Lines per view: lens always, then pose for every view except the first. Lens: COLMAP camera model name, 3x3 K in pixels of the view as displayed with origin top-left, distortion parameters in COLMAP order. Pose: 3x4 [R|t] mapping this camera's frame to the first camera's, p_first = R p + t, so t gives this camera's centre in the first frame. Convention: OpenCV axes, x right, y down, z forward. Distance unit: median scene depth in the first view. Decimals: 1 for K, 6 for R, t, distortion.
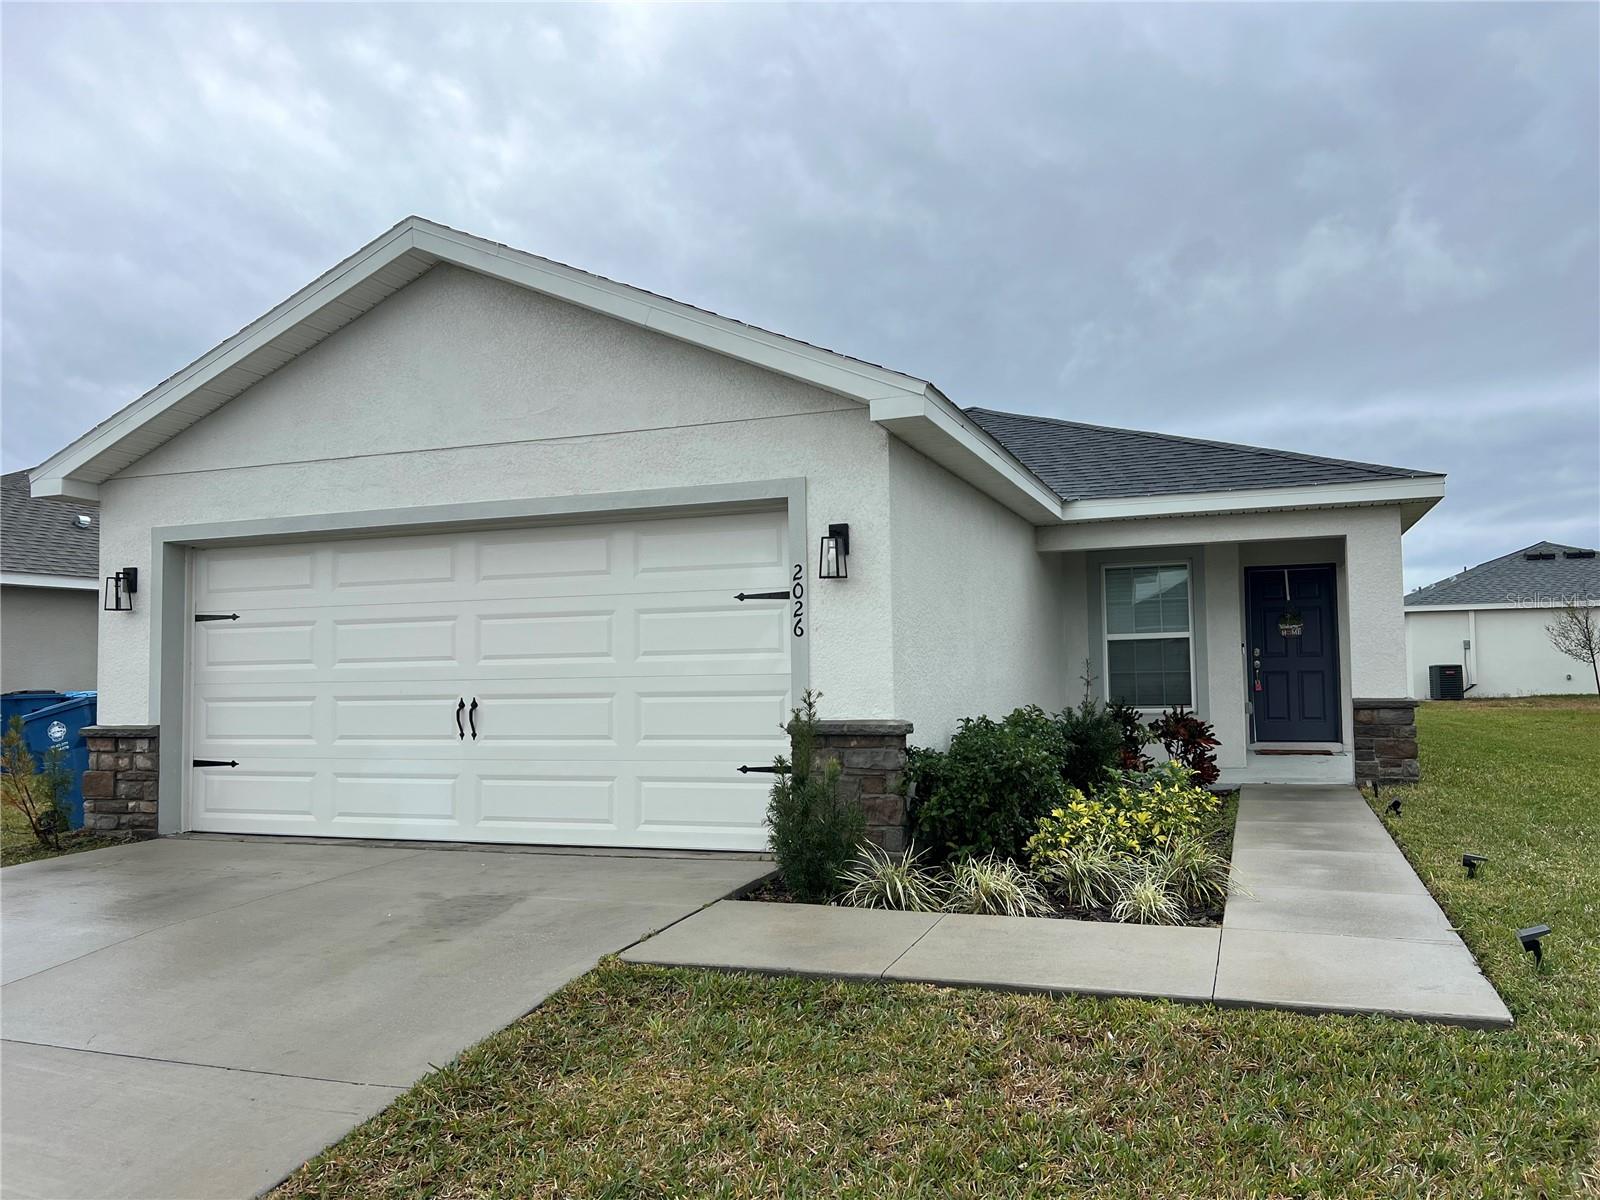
lens RADIAL K [[1201.5, 0, 802.4], [0, 1201.5, 616.3], [0, 0, 1]] dist [0.079393, -0.112560]
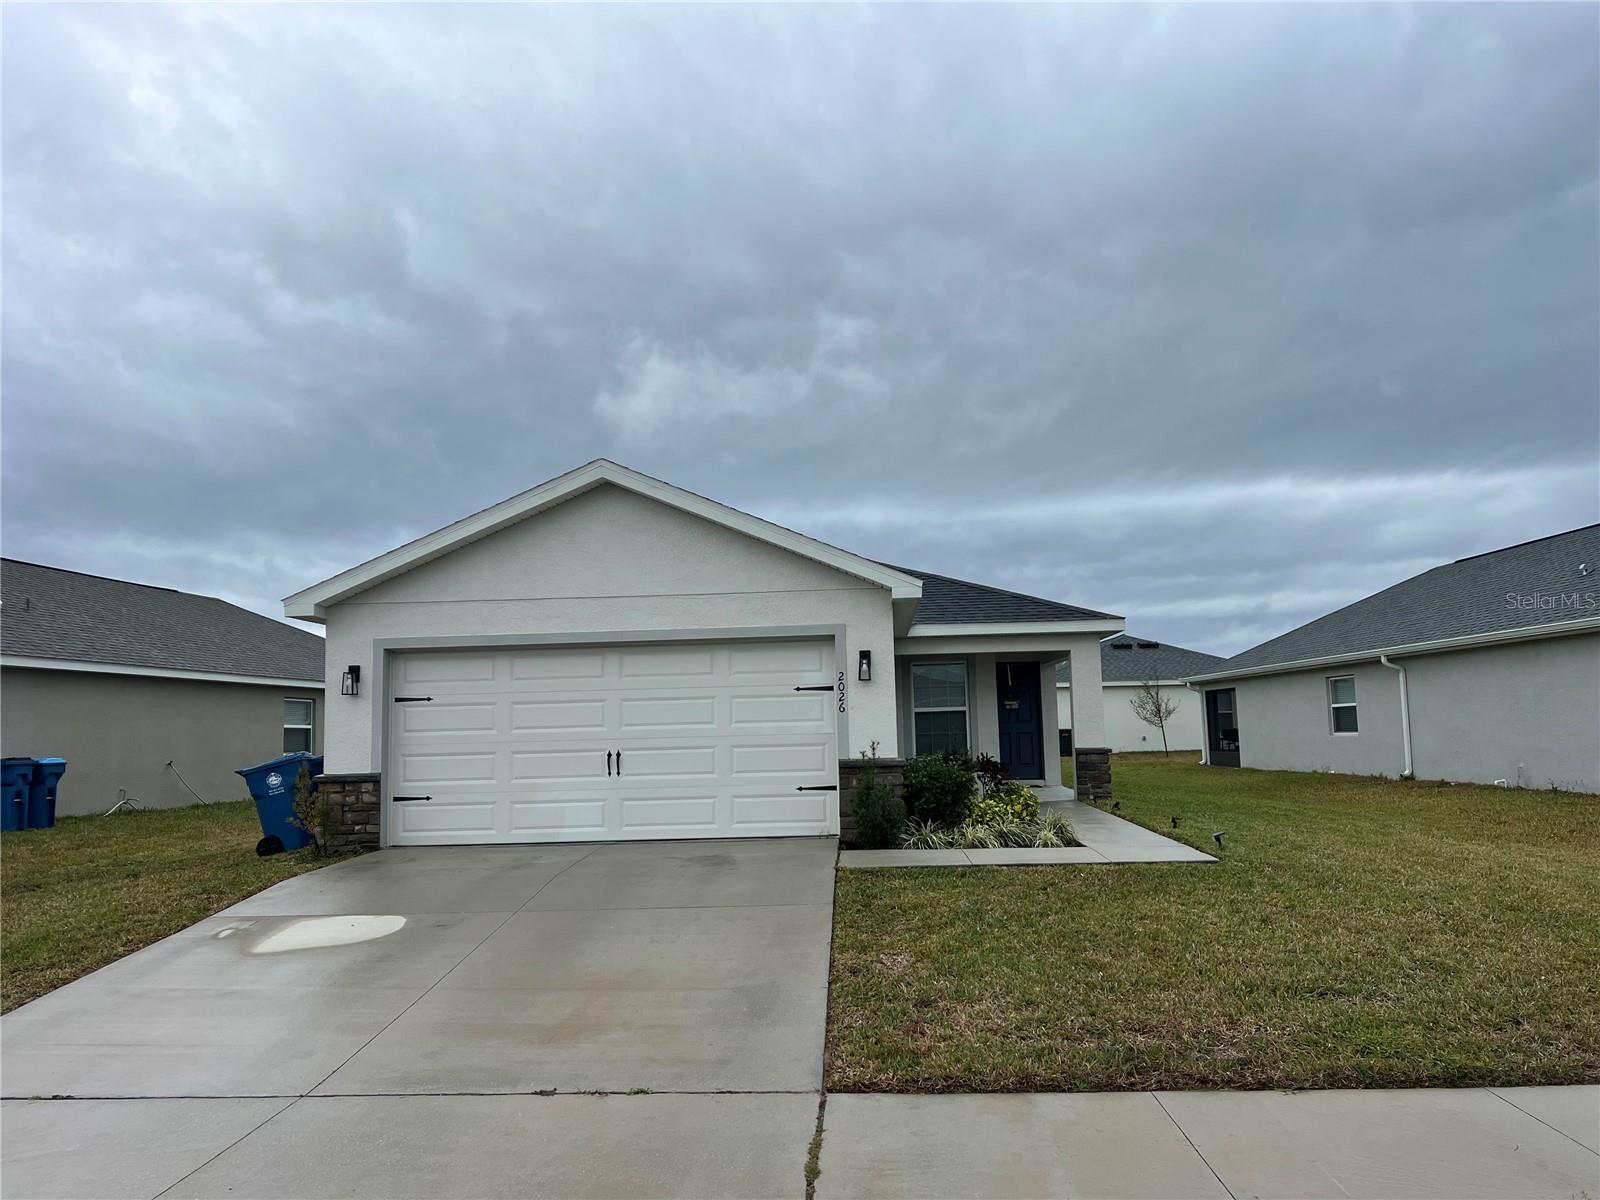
lens RADIAL K [[1201.5, 0, 802.4], [0, 1201.5, 616.3], [0, 0, 1]] dist [0.079393, -0.112560]
pose [[0.952832, 0.022579, 0.302658, -0.492540], [-0.005322, 0.998318, -0.057723, -0.018111], [-0.303452, 0.053389, 0.951350, -0.570331]]
